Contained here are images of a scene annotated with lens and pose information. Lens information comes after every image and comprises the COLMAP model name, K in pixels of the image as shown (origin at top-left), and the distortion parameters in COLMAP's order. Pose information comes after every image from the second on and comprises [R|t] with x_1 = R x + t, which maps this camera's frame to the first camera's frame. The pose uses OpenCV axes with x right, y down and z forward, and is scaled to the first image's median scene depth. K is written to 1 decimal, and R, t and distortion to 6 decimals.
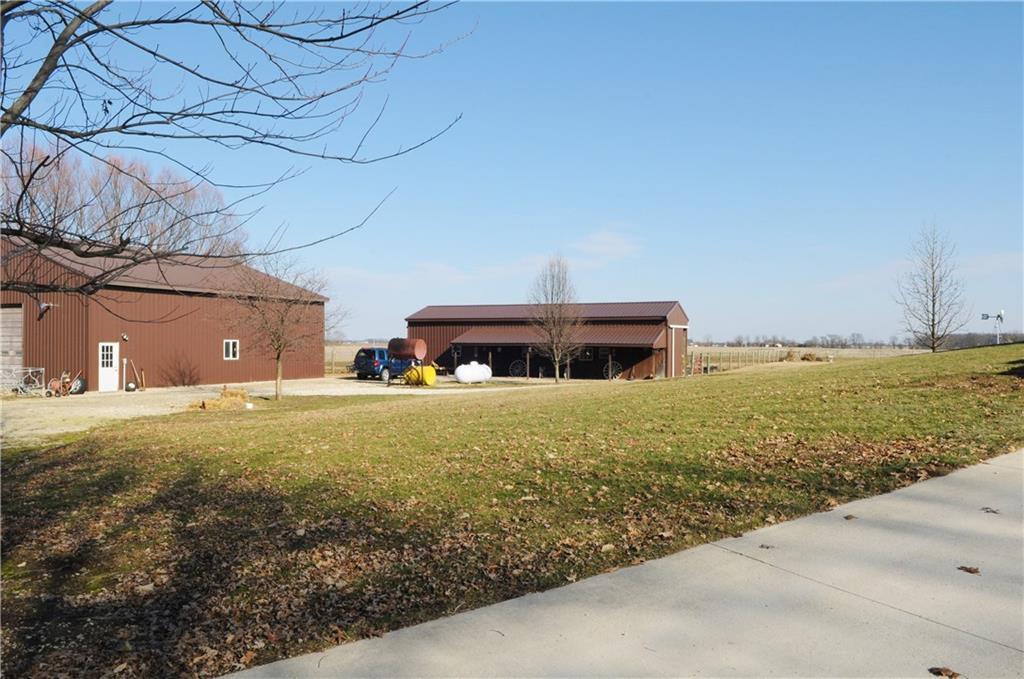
lens RADIAL K [[771.4, 0, 512.0], [0, 771.4, 339.5], [0, 0, 1]] dist [-0.008868, -0.045094]
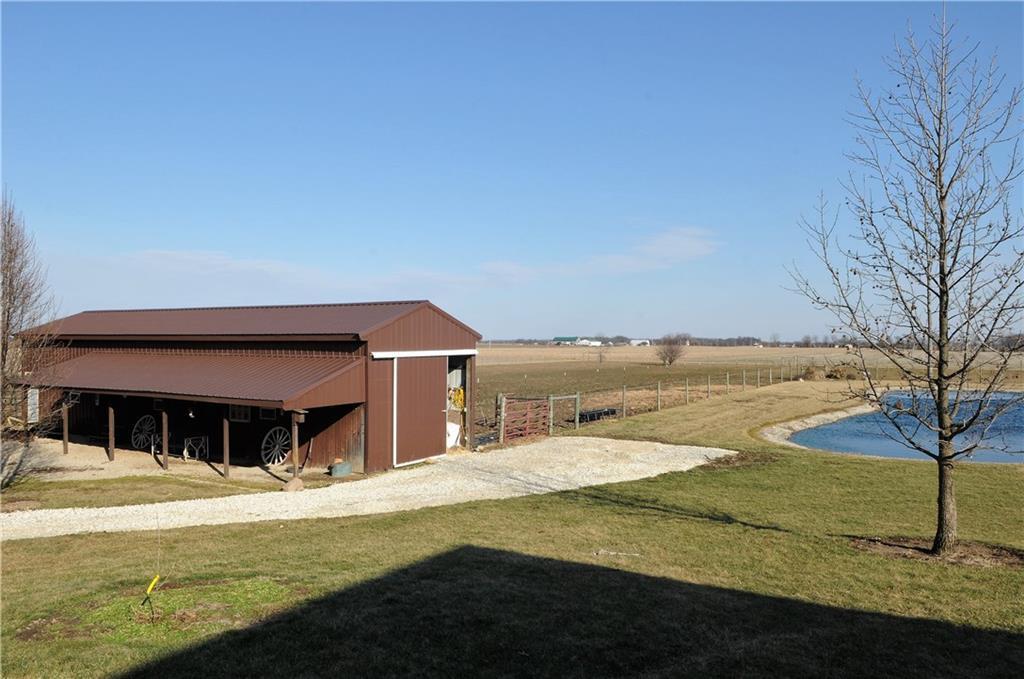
lens RADIAL K [[771.4, 0, 512.0], [0, 771.4, 339.5], [0, 0, 1]] dist [-0.008868, -0.045094]
pose [[0.995945, -0.001940, -0.089943, 0.328074], [0.002079, 0.999997, 0.001453, -0.027408], [0.089940, -0.001634, 0.995946, 0.552964]]
